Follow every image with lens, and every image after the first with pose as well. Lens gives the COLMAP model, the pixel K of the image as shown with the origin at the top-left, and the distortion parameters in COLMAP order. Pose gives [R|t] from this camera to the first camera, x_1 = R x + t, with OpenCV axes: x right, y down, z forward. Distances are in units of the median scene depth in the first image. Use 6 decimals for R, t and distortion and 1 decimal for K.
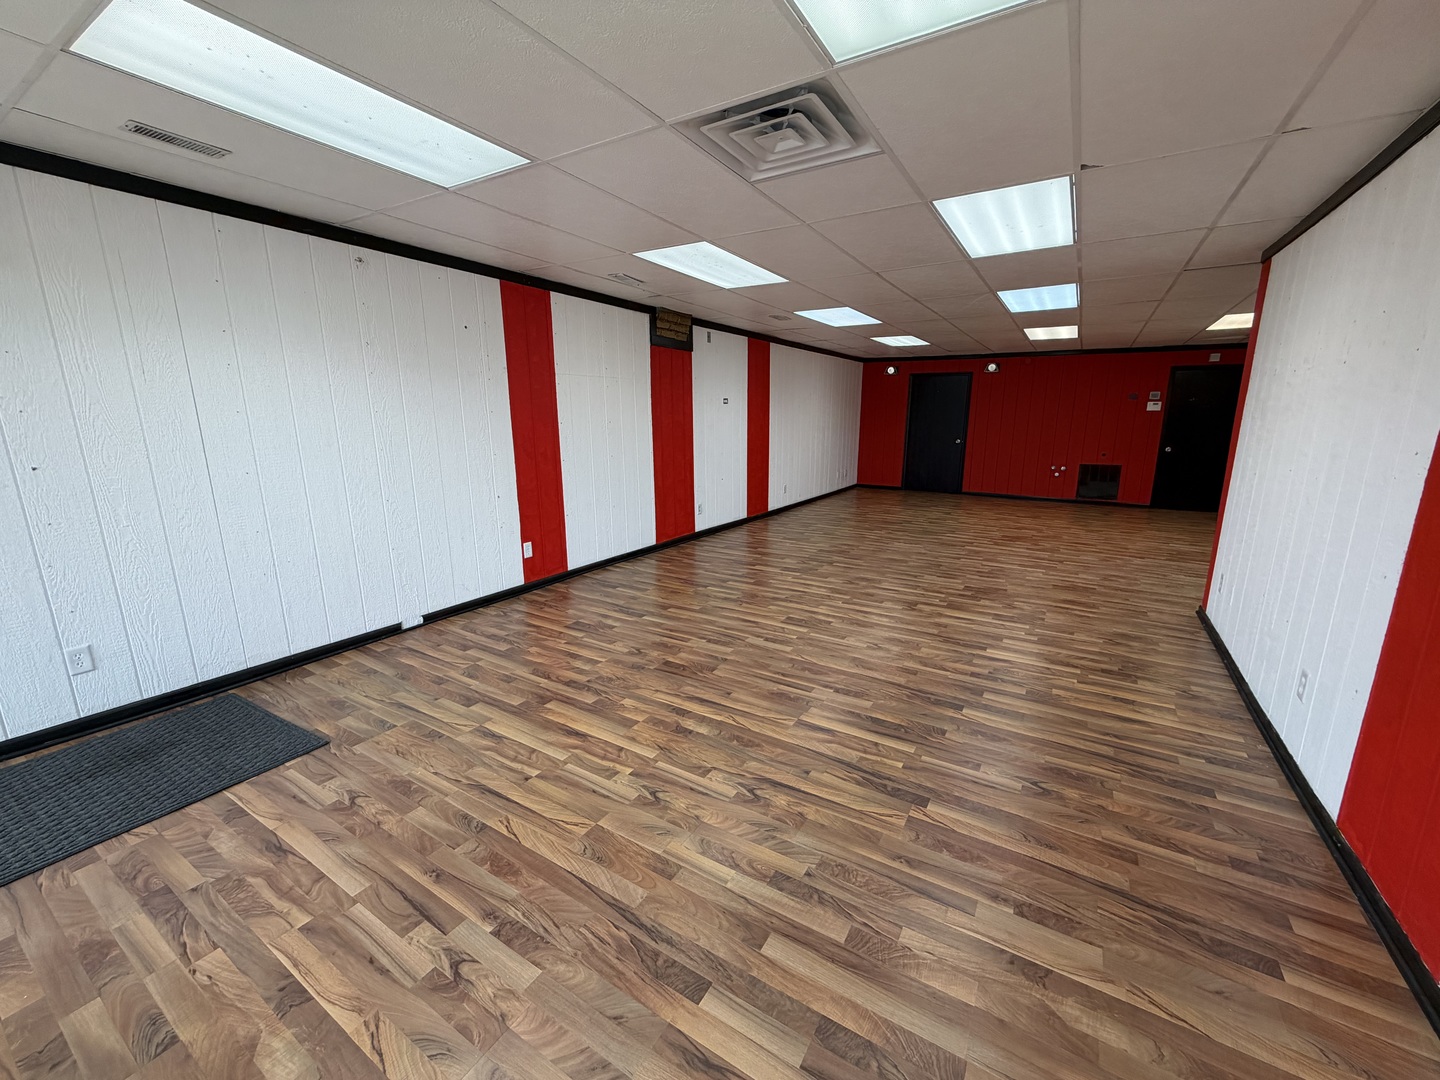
lens RADIAL K [[574.4, 0, 711.5], [0, 574.4, 538.2], [0, 0, 1]] dist [-0.000944, 0.000941]
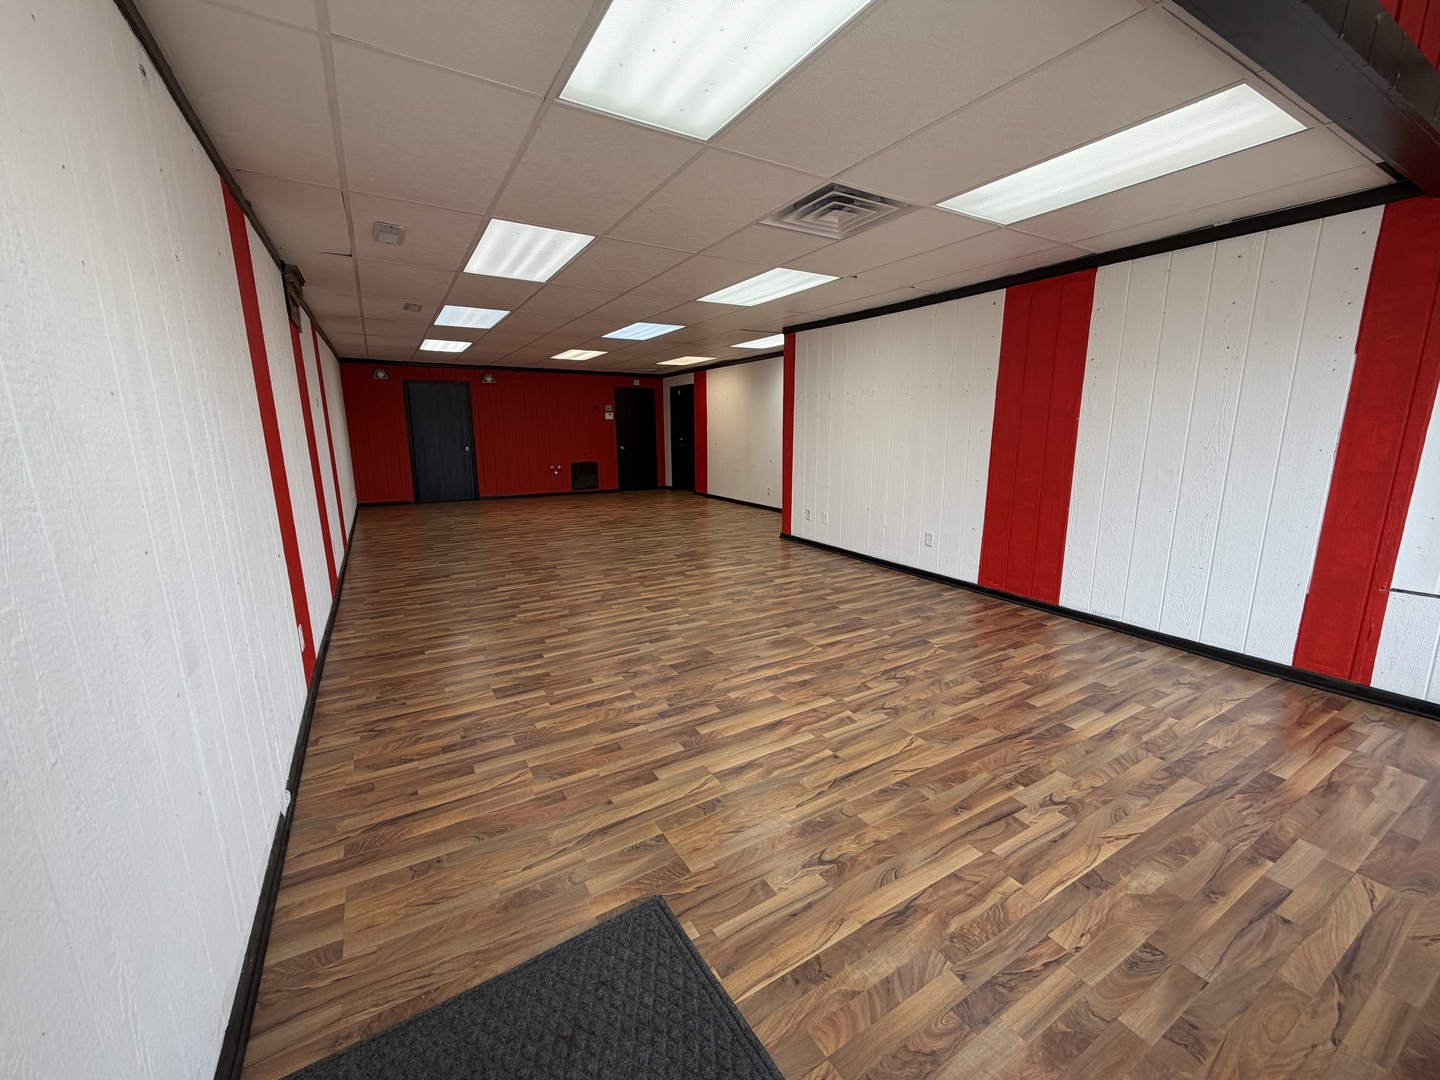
lens RADIAL K [[574.4, 0, 713.2], [0, 574.4, 541.1], [0, 0, 1]] dist [-0.000944, 0.000941]
pose [[0.467250, -0.179261, 0.865762, -0.989229], [0.191491, 0.976505, 0.098844, -0.090033], [-0.863139, 0.119601, 0.490598, 0.490996]]
